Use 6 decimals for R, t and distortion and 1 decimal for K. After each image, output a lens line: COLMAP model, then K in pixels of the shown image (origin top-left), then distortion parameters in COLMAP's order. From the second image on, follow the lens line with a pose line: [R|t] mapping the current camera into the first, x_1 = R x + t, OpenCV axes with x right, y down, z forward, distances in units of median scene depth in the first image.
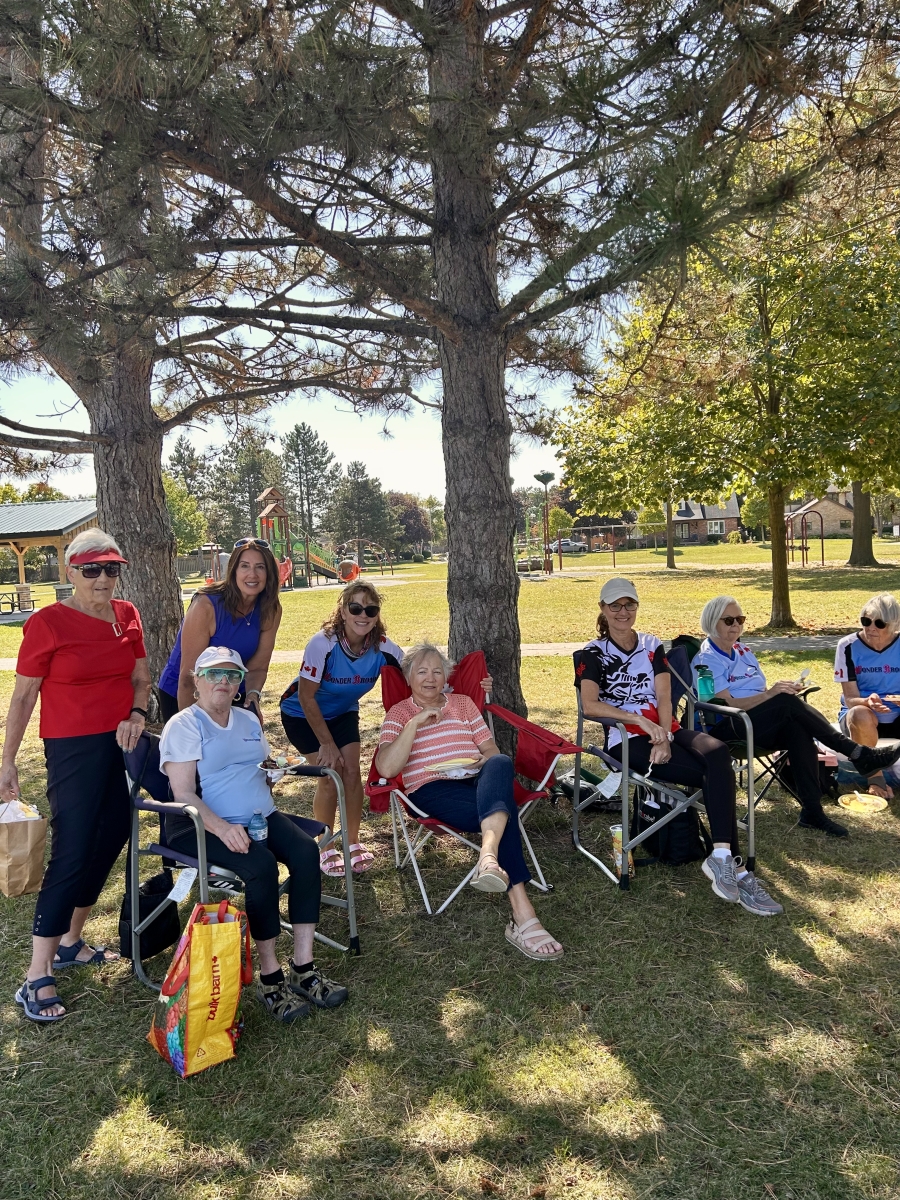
lens RADIAL K [[921.2, 0, 450.0], [0, 921.2, 614.1], [0, 0, 1]] dist [0.031151, -0.013249]
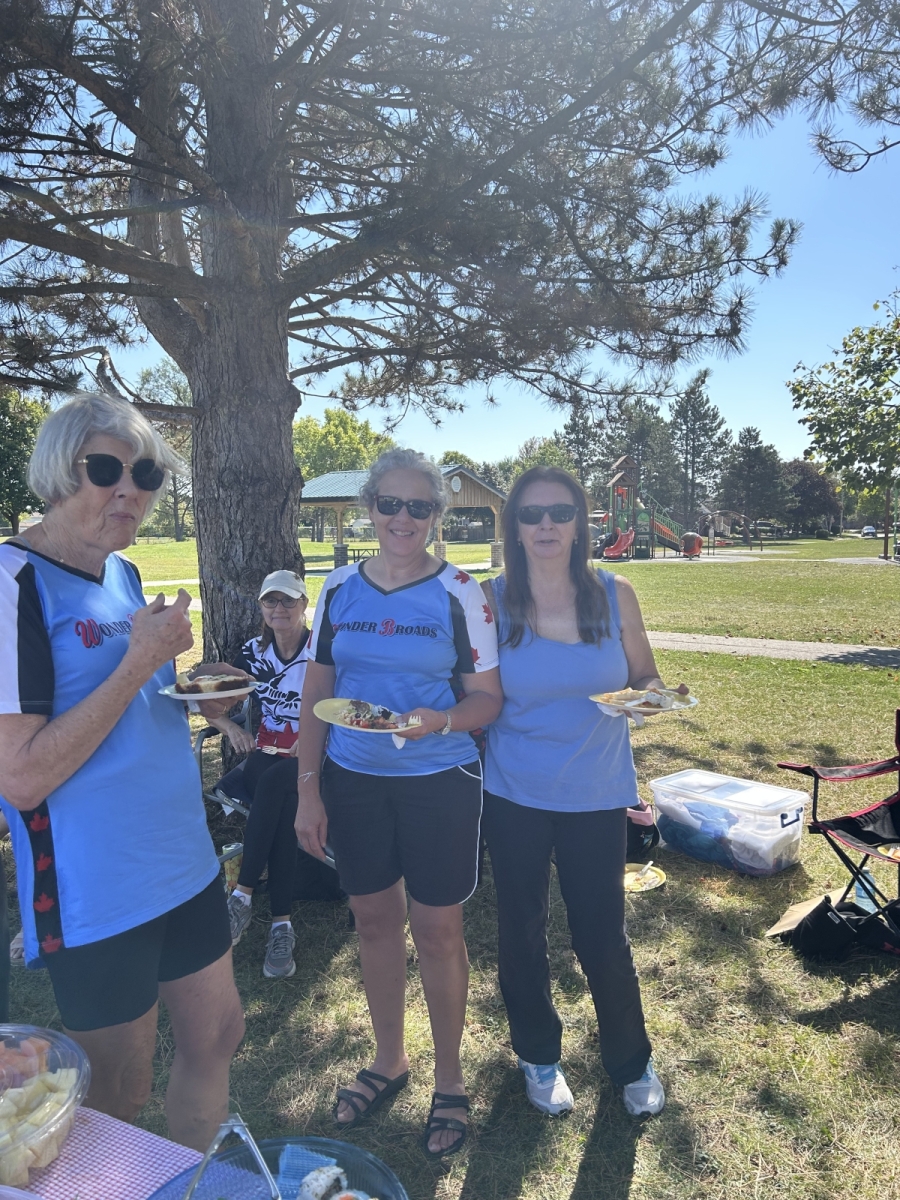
lens RADIAL K [[900.4, 0, 466.8], [0, 900.4, 610.0], [0, 0, 1]] dist [0.061619, -0.003985]
pose [[0.873005, 0.089079, -0.479507, 0.107120], [-0.072528, 0.995958, 0.052975, -0.009066], [0.482288, -0.011470, 0.875938, 0.054221]]
